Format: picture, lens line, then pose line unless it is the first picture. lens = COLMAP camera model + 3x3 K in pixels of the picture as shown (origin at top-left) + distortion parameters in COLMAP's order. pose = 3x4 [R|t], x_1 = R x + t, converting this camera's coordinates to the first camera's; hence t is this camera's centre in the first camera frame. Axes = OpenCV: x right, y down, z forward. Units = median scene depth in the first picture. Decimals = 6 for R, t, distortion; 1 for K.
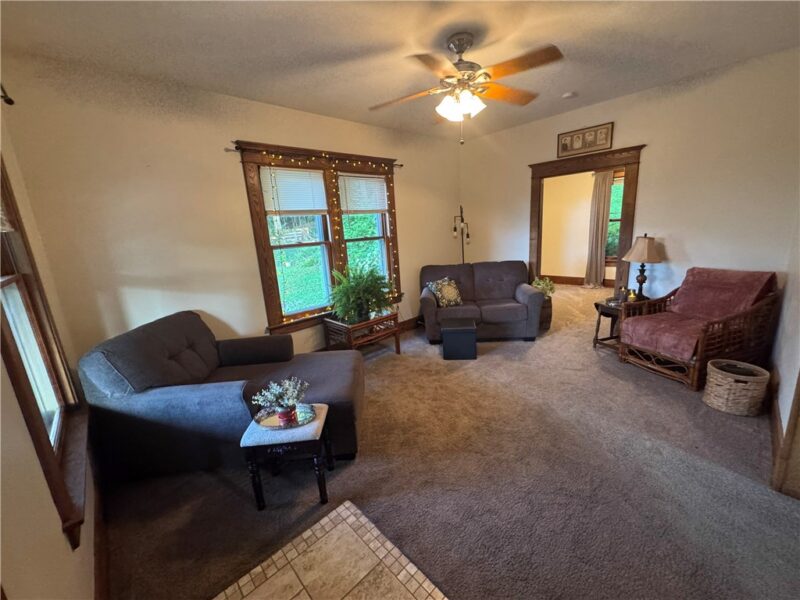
lens RADIAL K [[317.0, 0, 399.7], [0, 317.0, 299.0], [0, 0, 1]] dist [-0.002636, 0.000309]
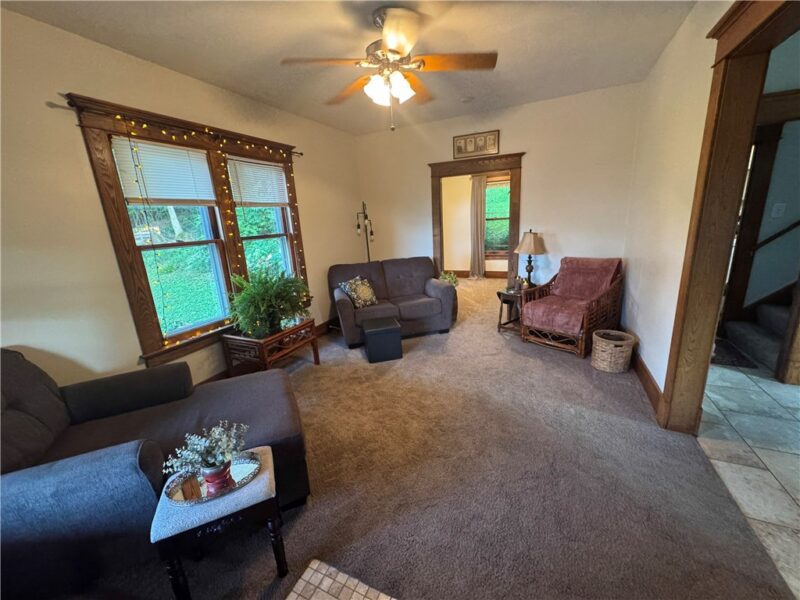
lens RADIAL K [[317.0, 0, 400.4], [0, 317.0, 298.8], [0, 0, 1]] dist [-0.002636, 0.000309]
pose [[0.931220, -0.078599, 0.355882, -0.115046], [0.078766, 0.996794, 0.014045, -0.007313], [-0.355845, 0.014952, 0.934425, 0.100902]]
